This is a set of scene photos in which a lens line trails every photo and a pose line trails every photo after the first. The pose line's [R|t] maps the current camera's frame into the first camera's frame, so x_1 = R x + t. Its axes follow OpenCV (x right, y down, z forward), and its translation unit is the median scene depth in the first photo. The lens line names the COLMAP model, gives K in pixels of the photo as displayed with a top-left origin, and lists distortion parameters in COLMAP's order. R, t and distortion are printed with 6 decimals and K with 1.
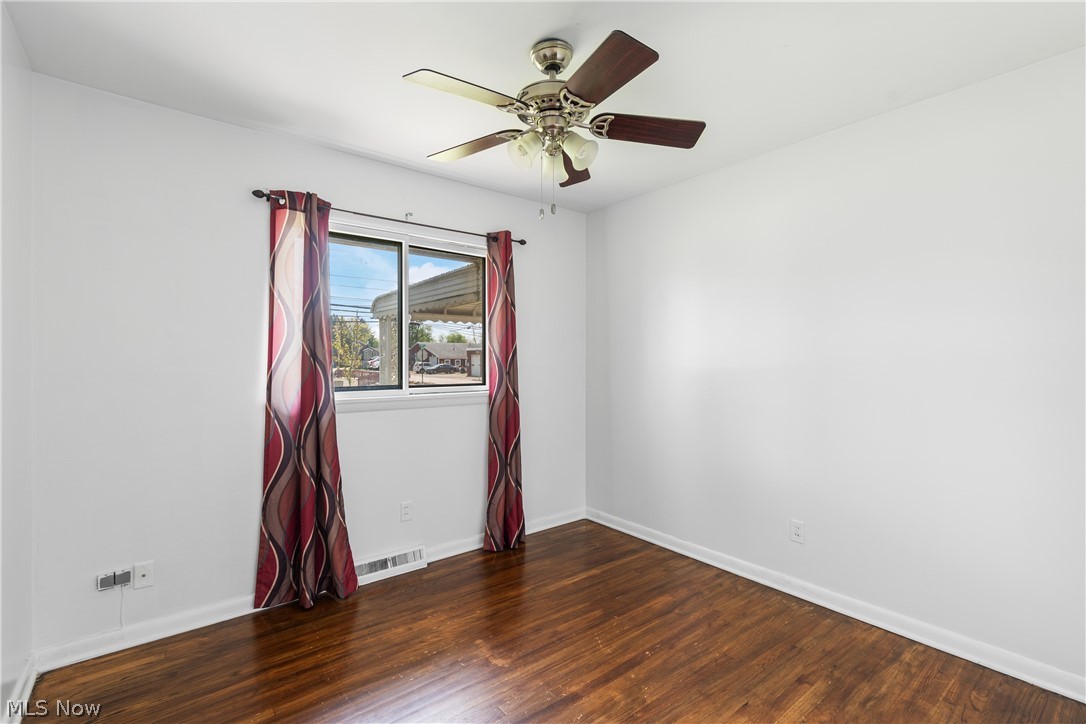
lens RADIAL K [[484.8, 0, 550.9], [0, 484.8, 362.4], [0, 0, 1]] dist [0.001286, -0.000888]
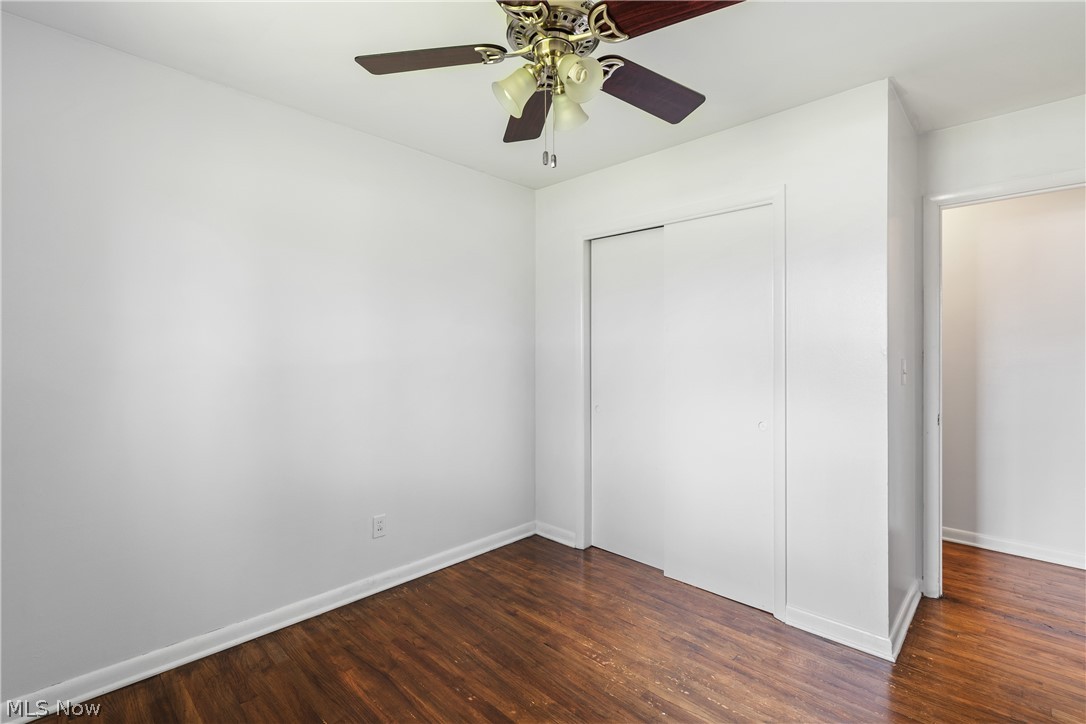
lens RADIAL K [[484.8, 0, 552.2], [0, 484.8, 356.9], [0, 0, 1]] dist [0.001286, -0.000888]
pose [[-0.126191, 0.001355, 0.992005, -0.588398], [0.007934, 0.999968, -0.000356, 0.003820], [-0.991974, 0.007826, -0.126197, 0.859446]]
